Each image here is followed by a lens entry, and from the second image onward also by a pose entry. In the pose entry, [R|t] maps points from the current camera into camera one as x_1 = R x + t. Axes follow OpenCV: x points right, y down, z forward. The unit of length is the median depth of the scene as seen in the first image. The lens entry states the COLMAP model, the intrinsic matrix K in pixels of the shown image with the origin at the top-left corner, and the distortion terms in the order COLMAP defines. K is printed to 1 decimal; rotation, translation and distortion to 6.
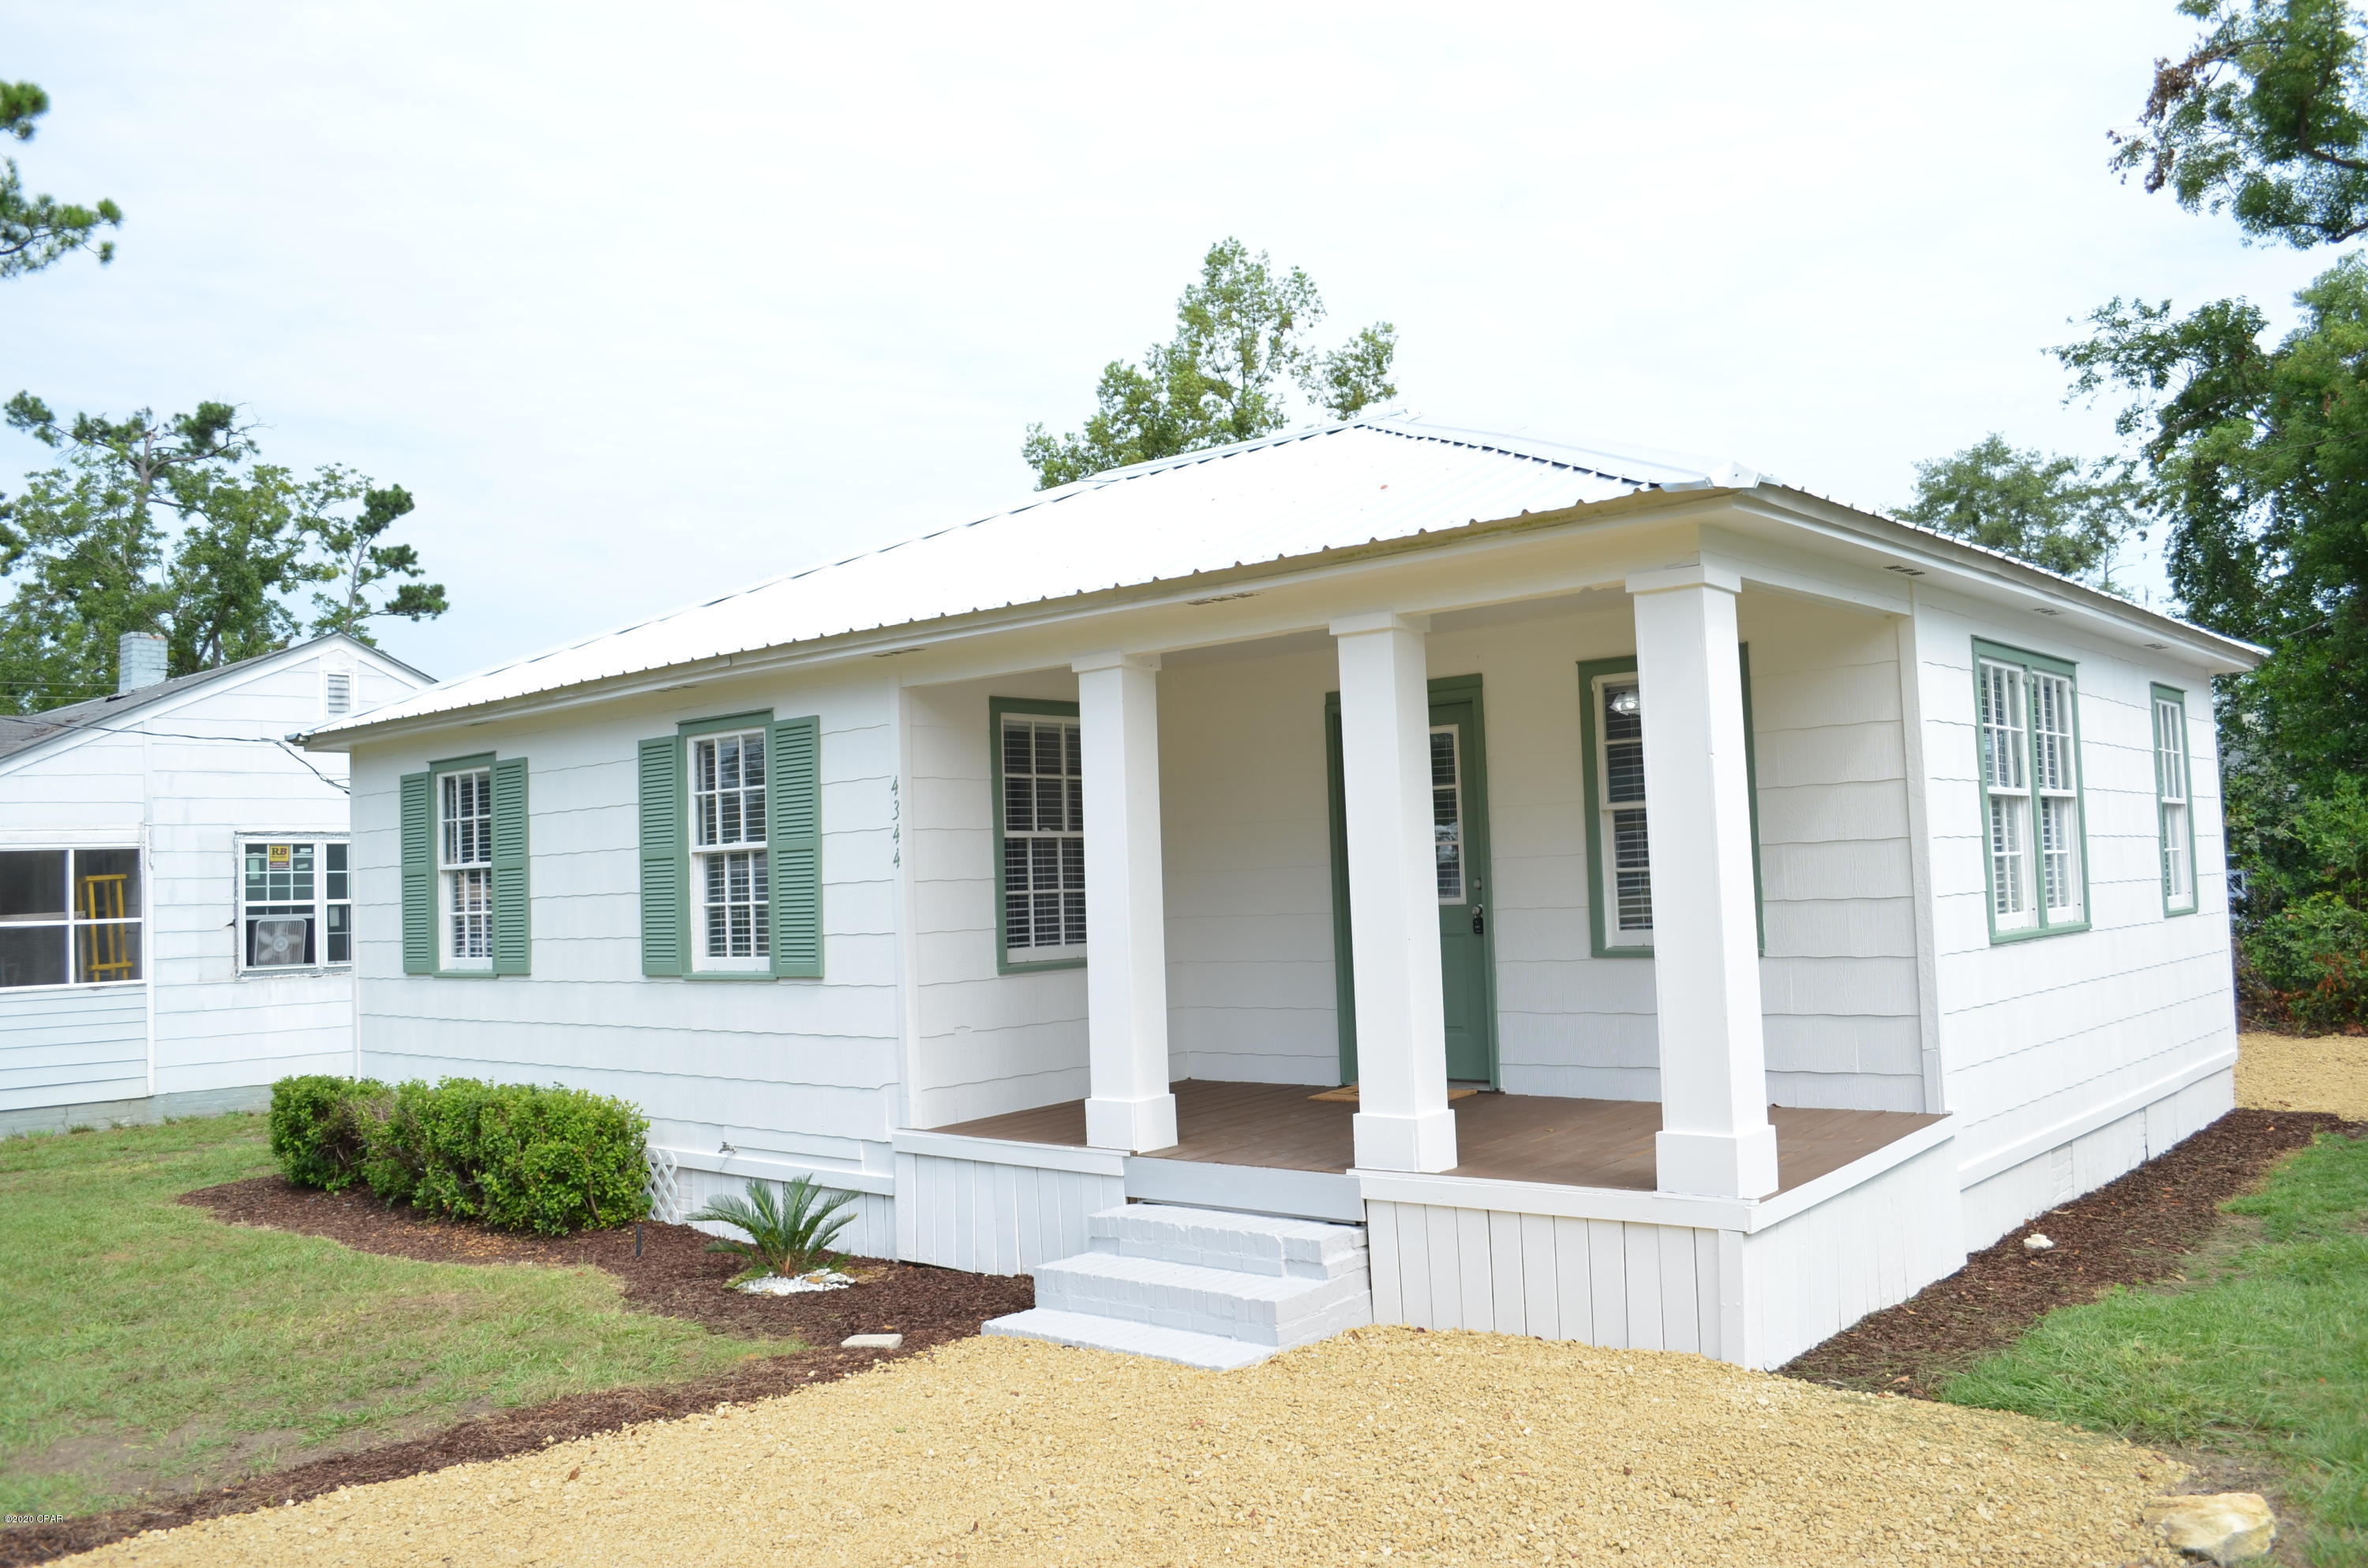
lens RADIAL K [[1889.4, 0, 1191.9], [0, 1889.4, 771.8], [0, 0, 1]] dist [-0.077807, 0.004585]
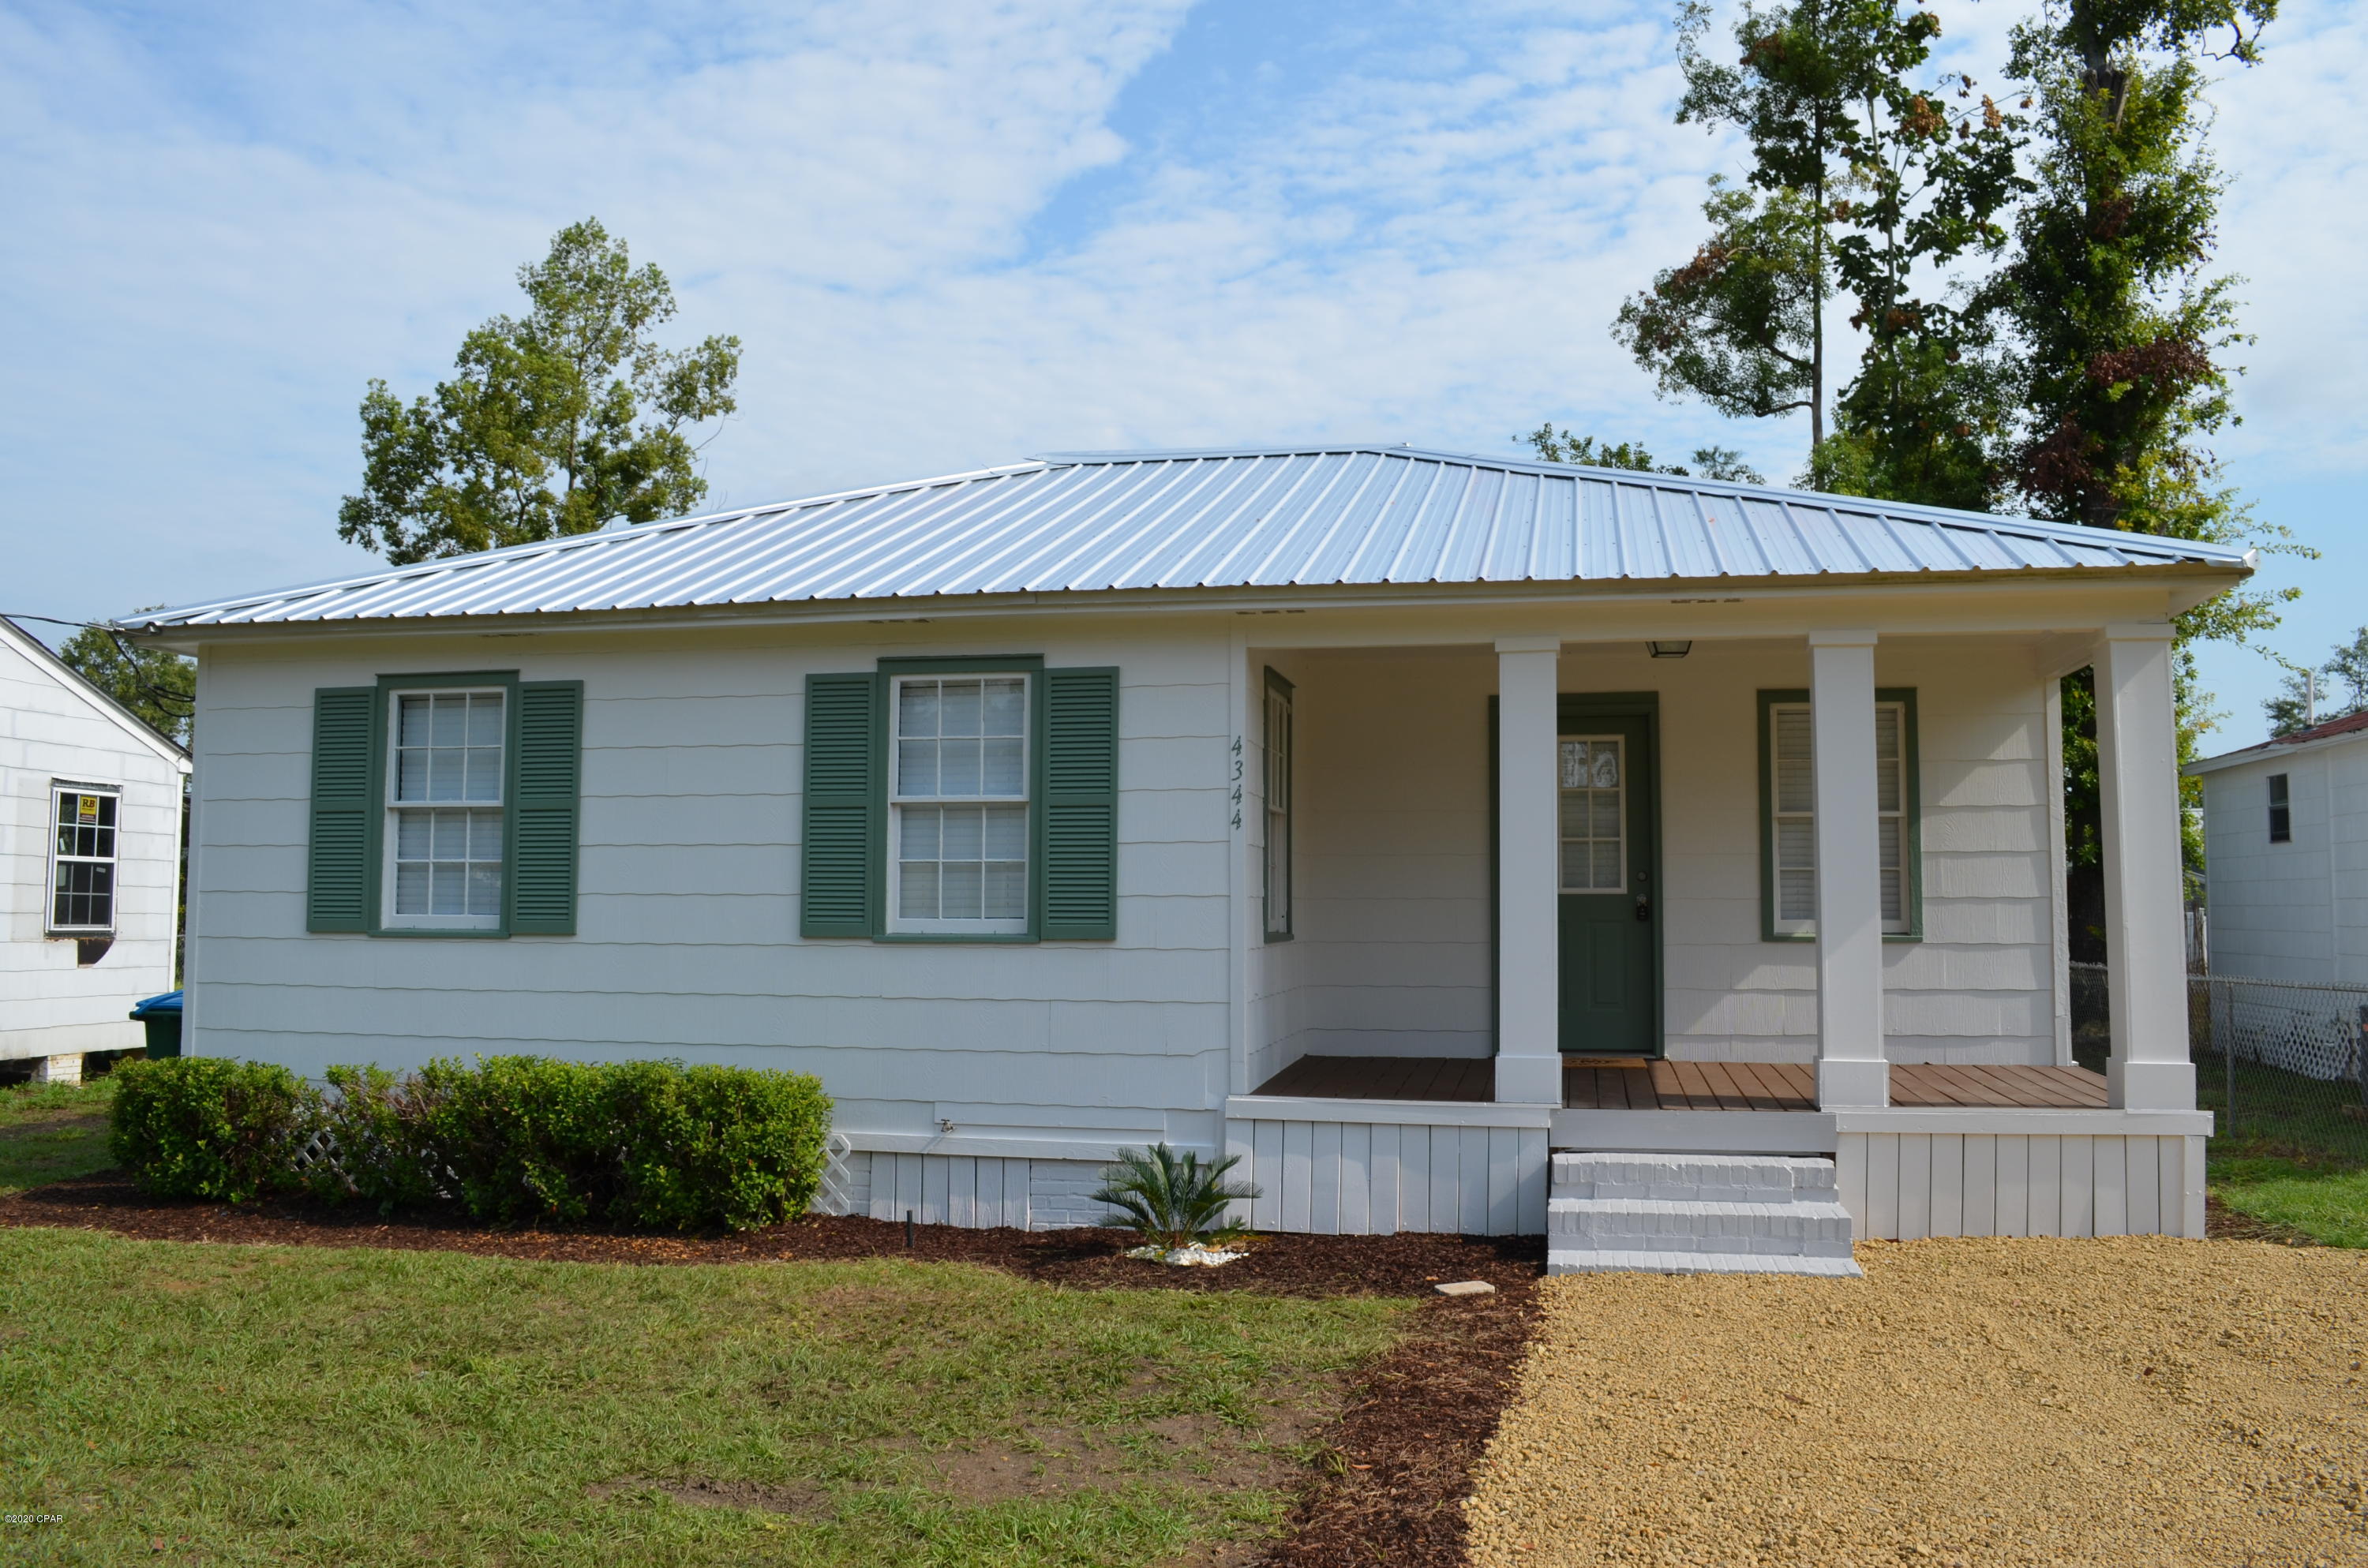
lens RADIAL K [[1889.4, 0, 1191.9], [0, 1889.4, 771.8], [0, 0, 1]] dist [-0.077807, 0.004585]
pose [[0.874269, 0.078613, 0.479035, -0.539934], [-0.065961, 0.996886, -0.043213, 0.054295], [-0.480940, 0.006182, 0.876732, 0.123118]]
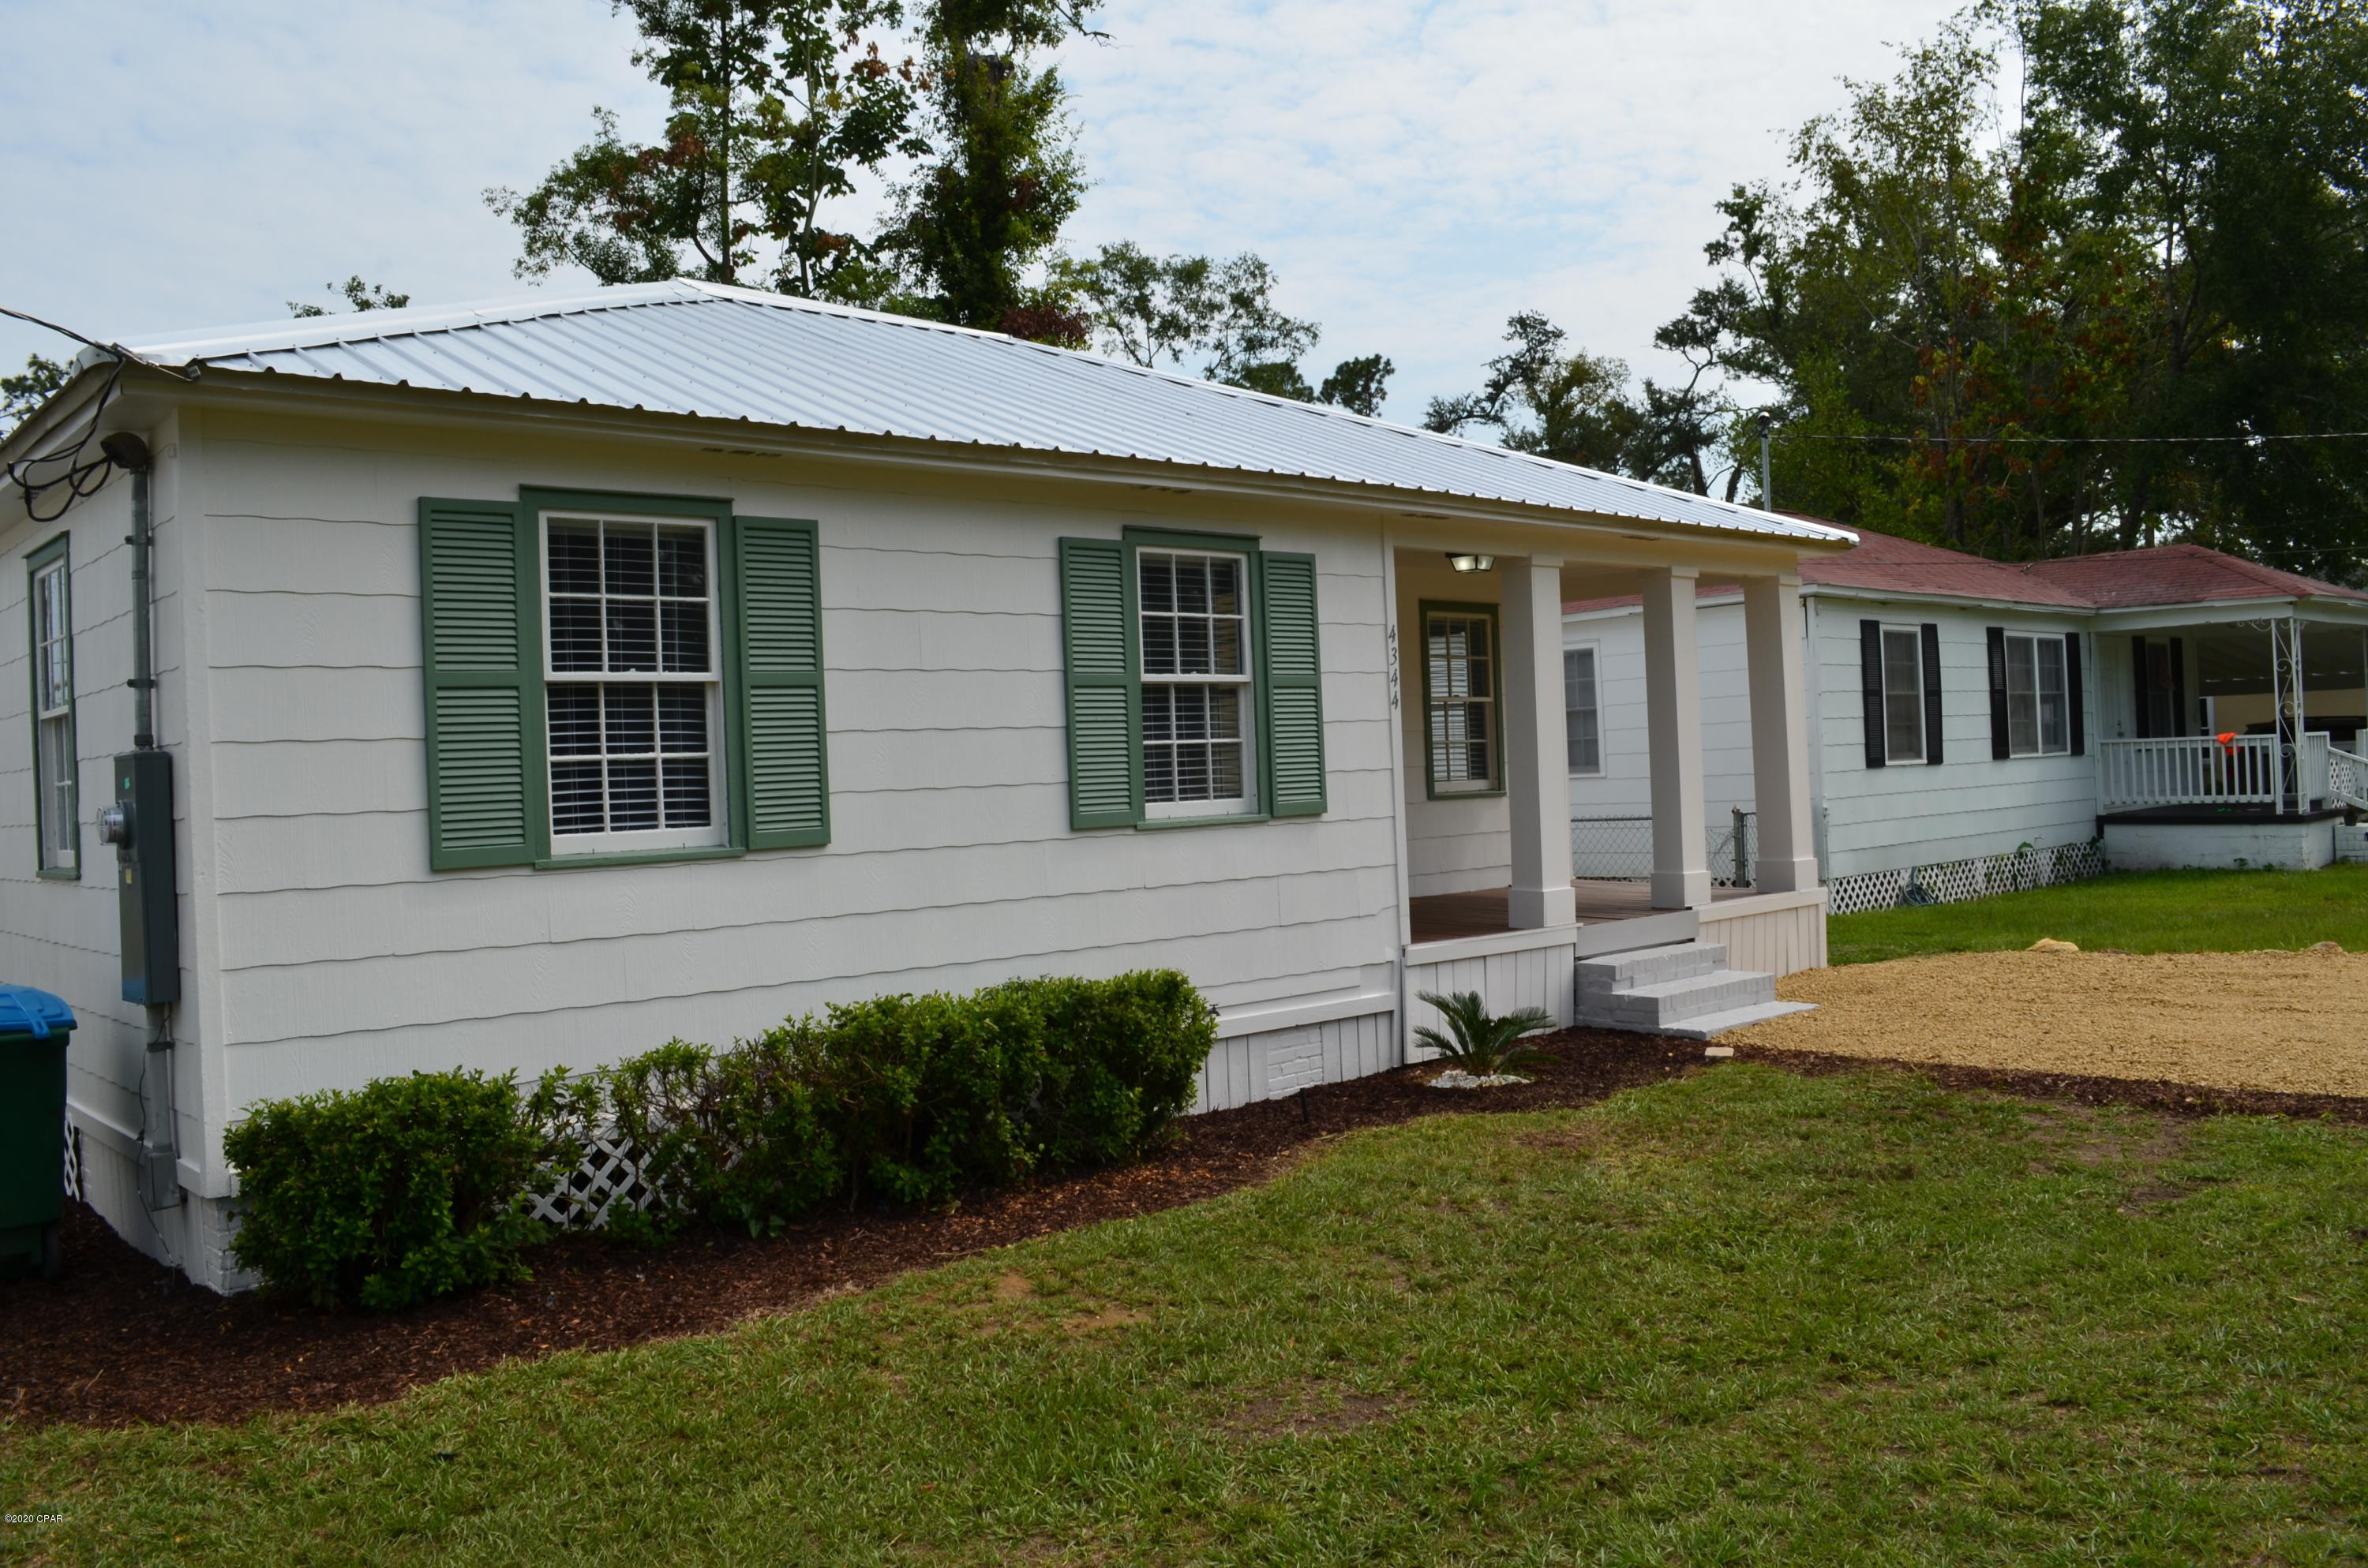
lens RADIAL K [[1889.4, 0, 1191.9], [0, 1889.4, 771.8], [0, 0, 1]] dist [-0.077807, 0.004585]
pose [[0.166922, 0.037194, 0.985268, -1.047979], [-0.031245, 0.998986, -0.032418, 0.106420], [-0.985475, -0.025373, 0.167915, 0.774298]]
